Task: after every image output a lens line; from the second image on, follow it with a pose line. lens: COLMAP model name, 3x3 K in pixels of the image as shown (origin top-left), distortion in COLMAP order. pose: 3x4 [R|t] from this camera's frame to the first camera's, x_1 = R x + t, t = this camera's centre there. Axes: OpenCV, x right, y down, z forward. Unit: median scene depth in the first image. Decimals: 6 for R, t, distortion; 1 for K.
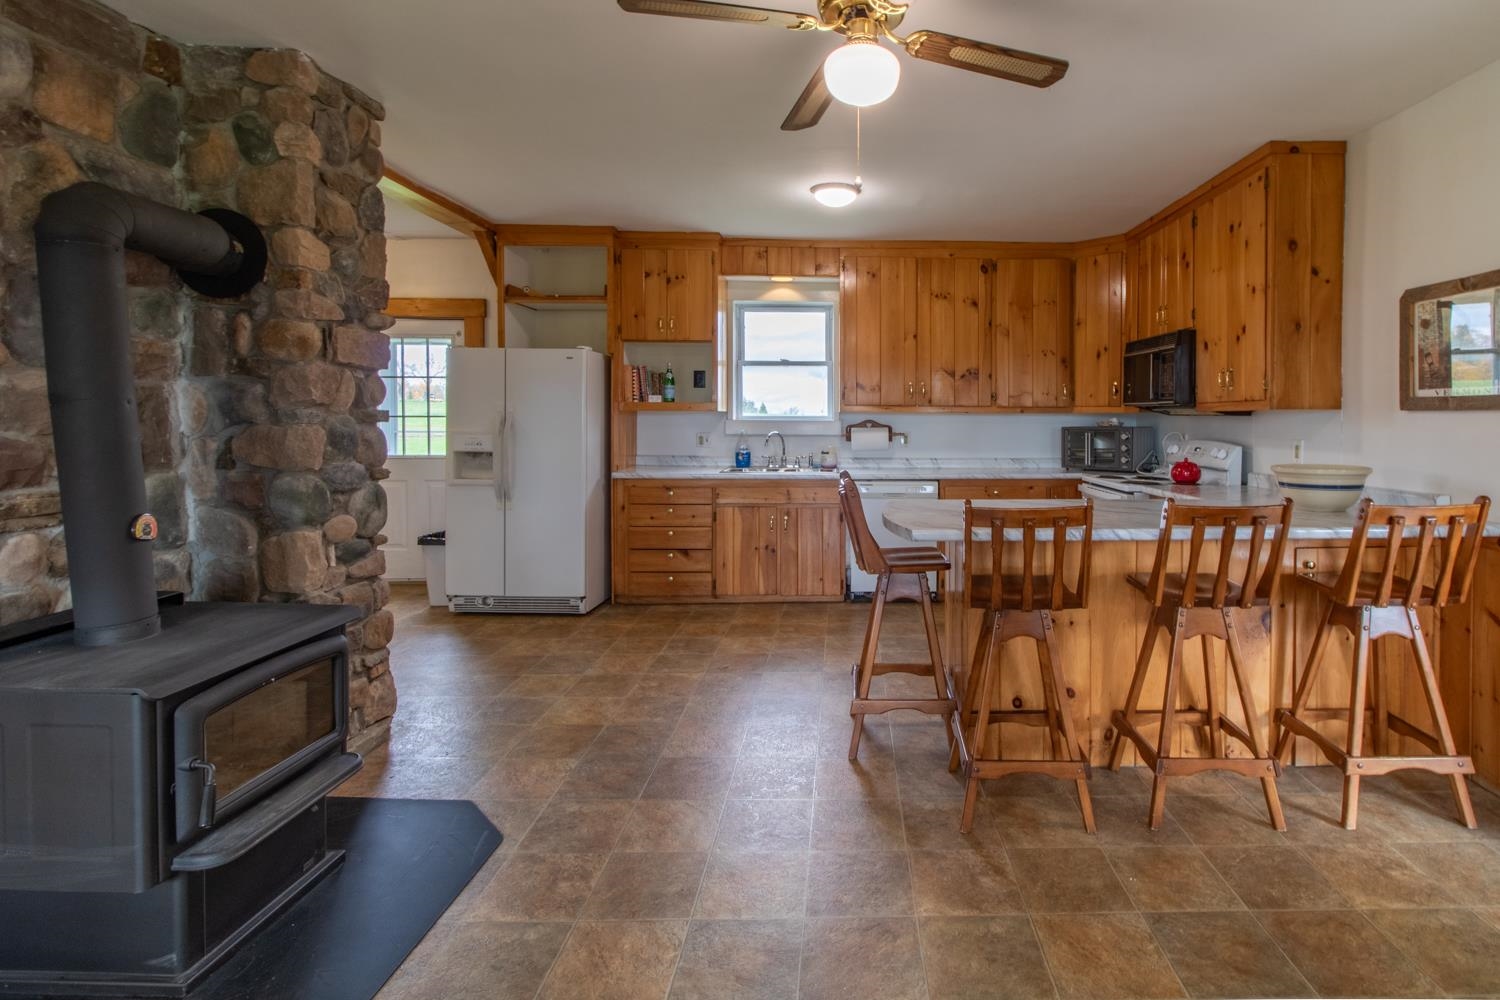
lens RADIAL K [[721.4, 0, 850.0], [0, 721.4, 424.3], [0, 0, 1]] dist [0.000489, 0.000312]
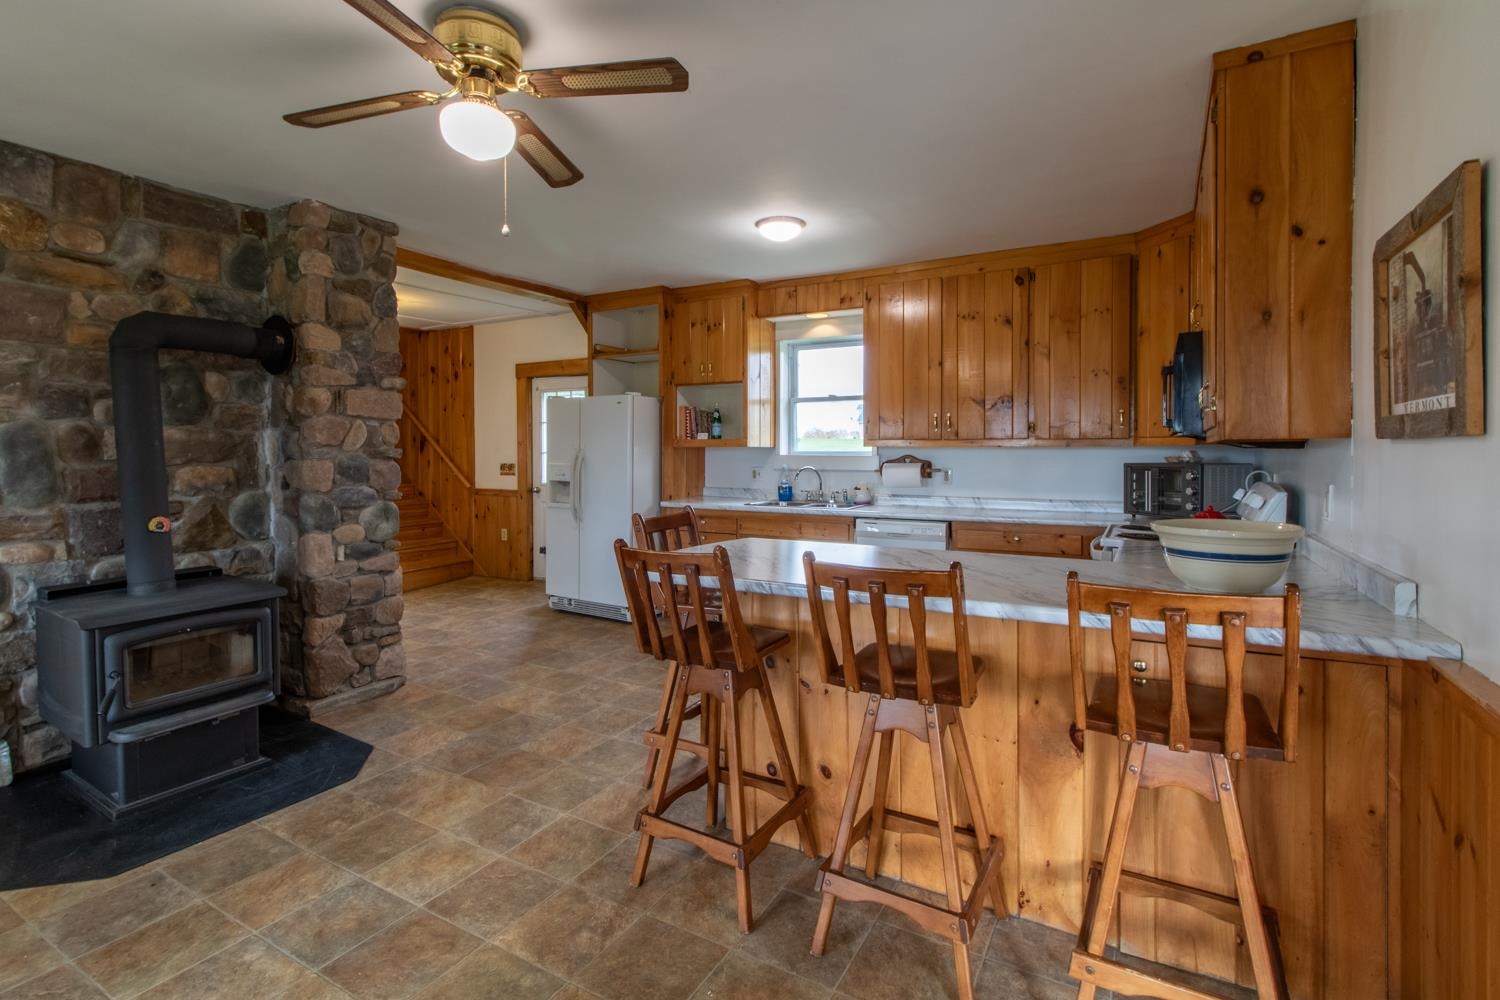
lens RADIAL K [[690.8, 0, 750.6], [0, 690.8, 456.5], [0, 0, 1]] dist [0.000195, -0.000228]
pose [[0.863013, -0.000838, -0.505181, 0.615888], [-0.000785, 0.999995, -0.002999, -0.001954], [0.505181, 0.002985, 0.863008, 0.230952]]
